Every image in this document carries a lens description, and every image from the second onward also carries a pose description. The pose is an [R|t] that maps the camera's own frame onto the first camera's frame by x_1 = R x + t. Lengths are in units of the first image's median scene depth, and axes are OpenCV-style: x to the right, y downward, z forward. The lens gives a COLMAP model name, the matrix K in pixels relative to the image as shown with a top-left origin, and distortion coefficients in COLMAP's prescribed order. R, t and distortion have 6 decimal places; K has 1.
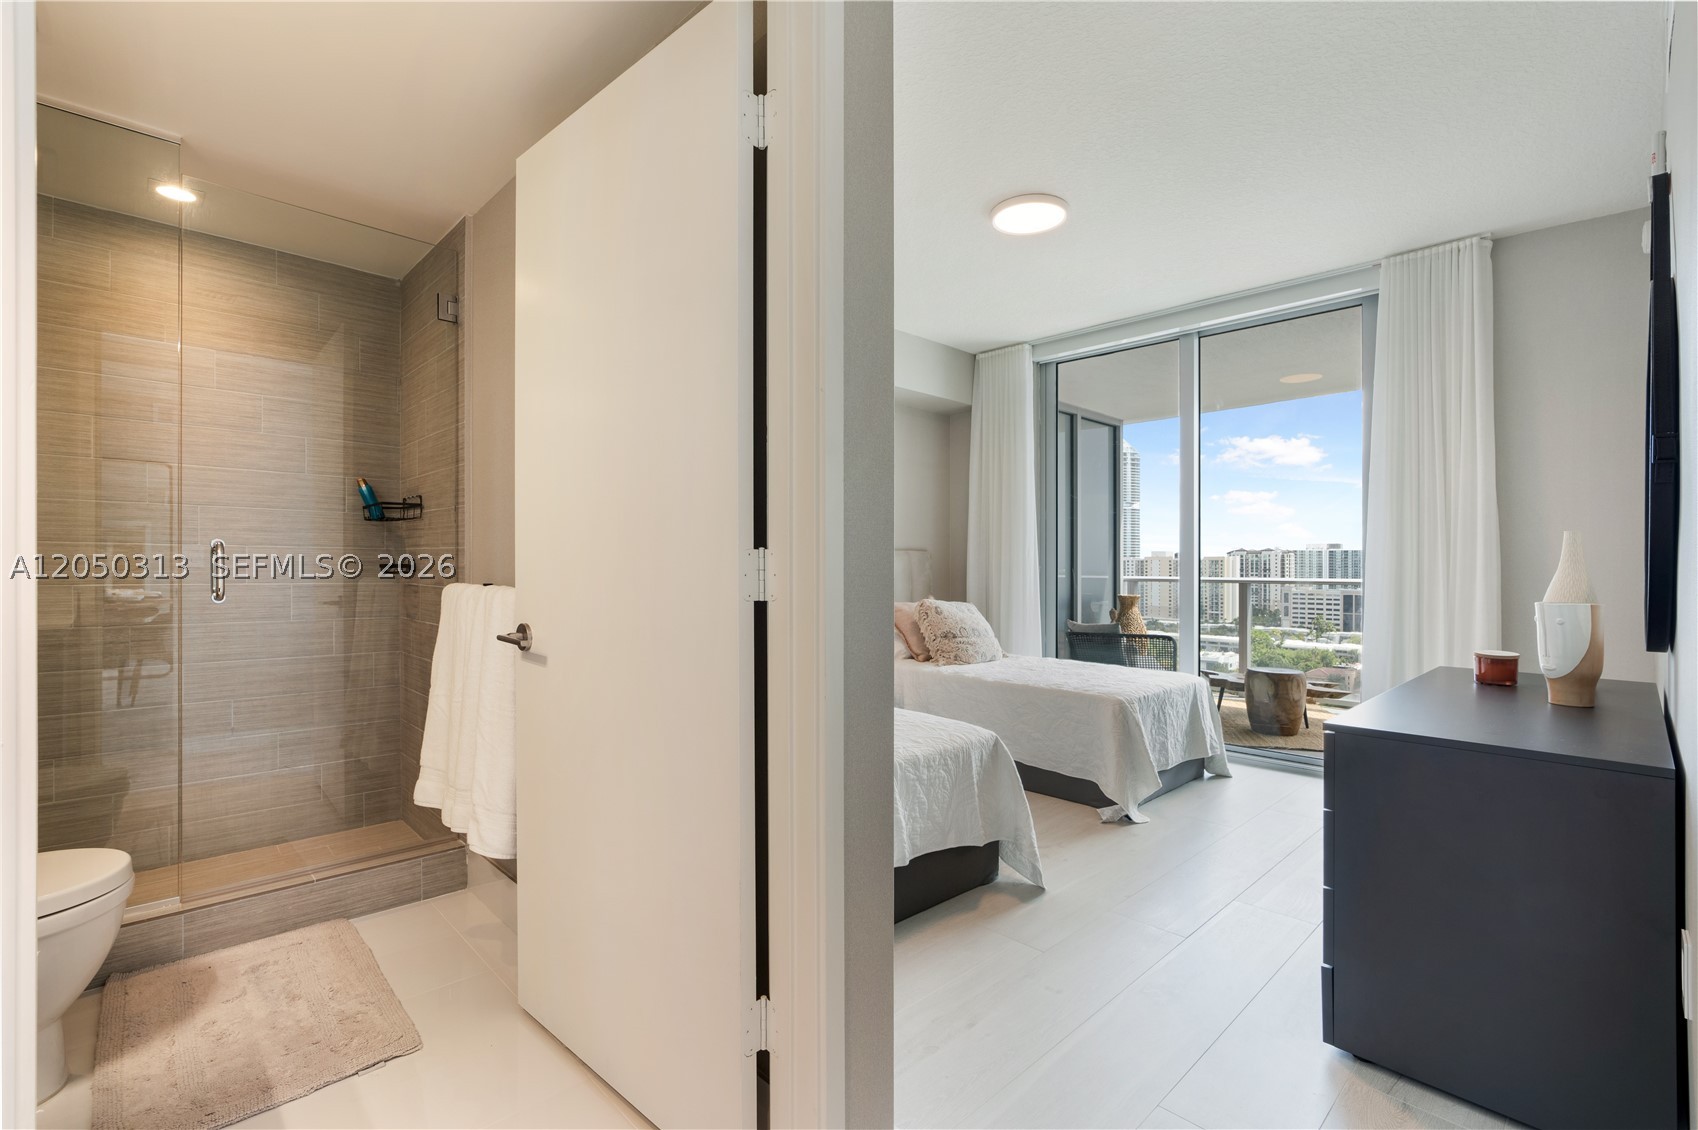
lens RADIAL K [[756.5, 0, 861.2], [0, 756.5, 571.7], [0, 0, 1]] dist [-0.015508, 0.006357]
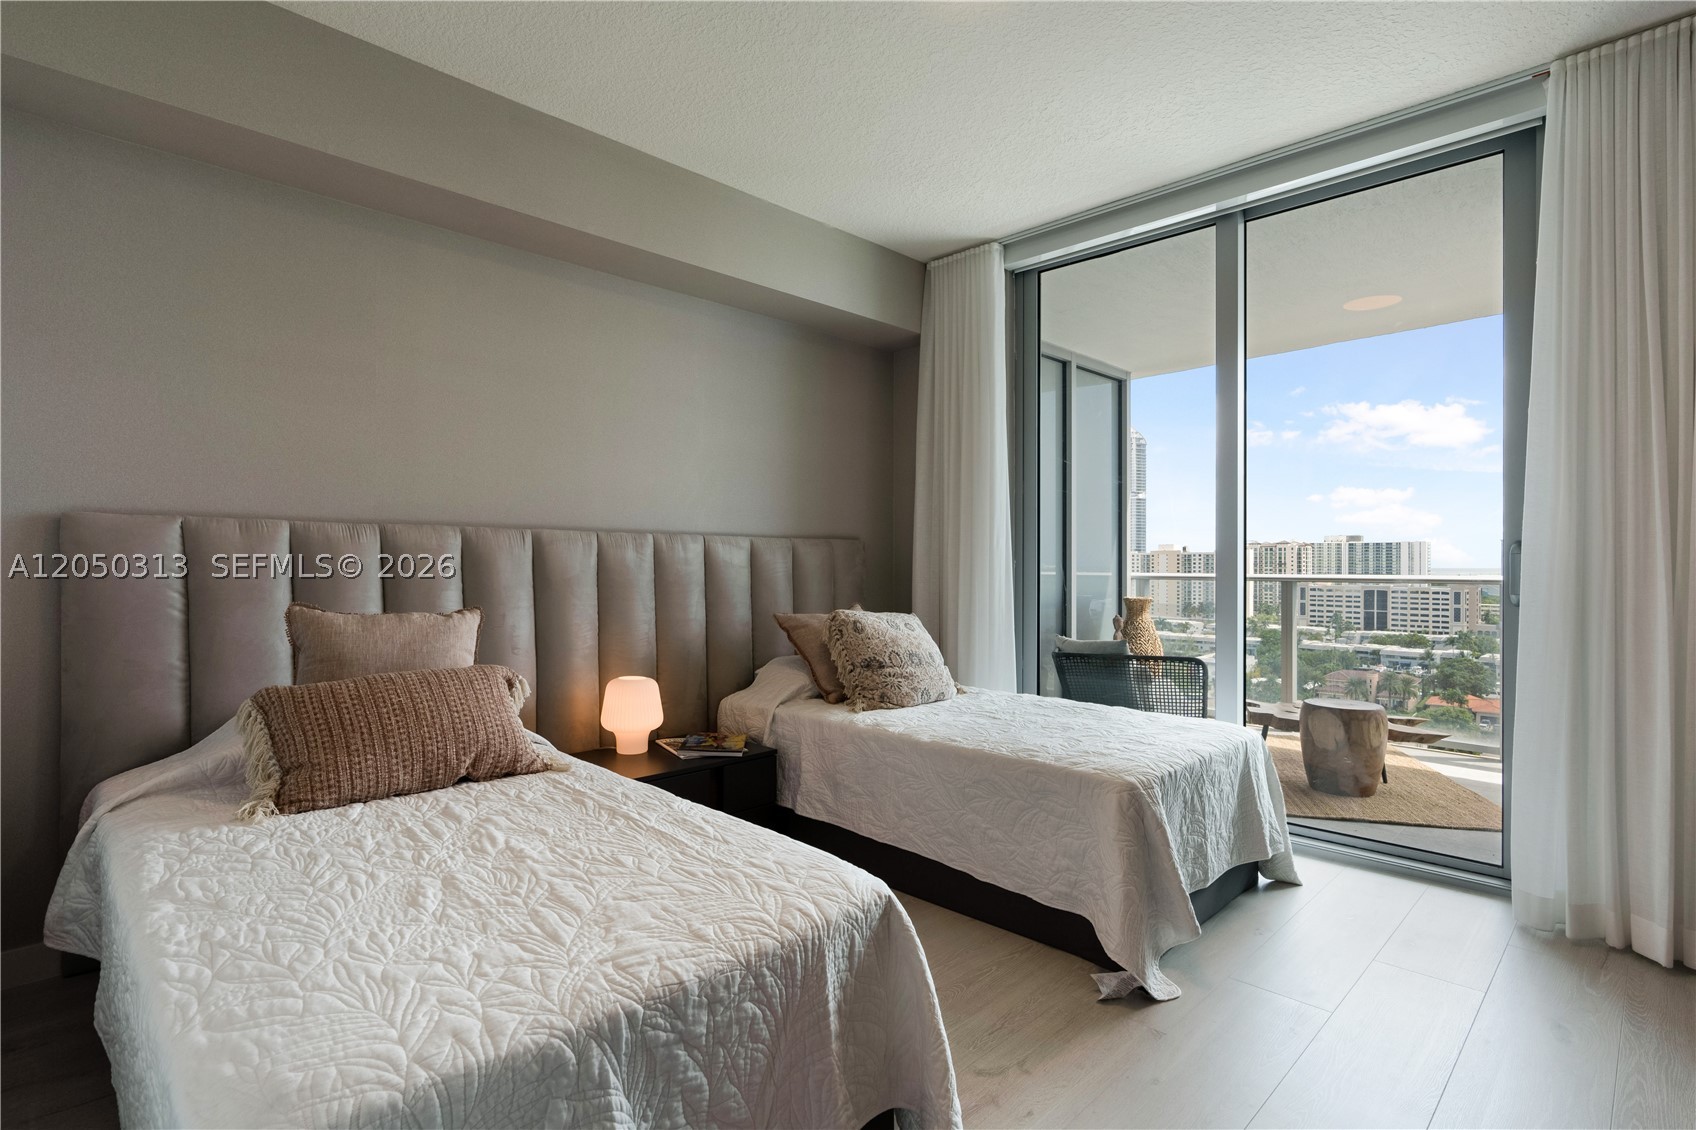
lens RADIAL K [[821.2, 0, 859.8], [0, 821.2, 579.8], [0, 0, 1]] dist [-0.010796, 0.006746]
pose [[0.999829, -0.004181, 0.018029, 0.085005], [0.003922, 0.999889, 0.014400, -0.000469], [-0.018087, -0.014327, 0.999734, 0.257910]]
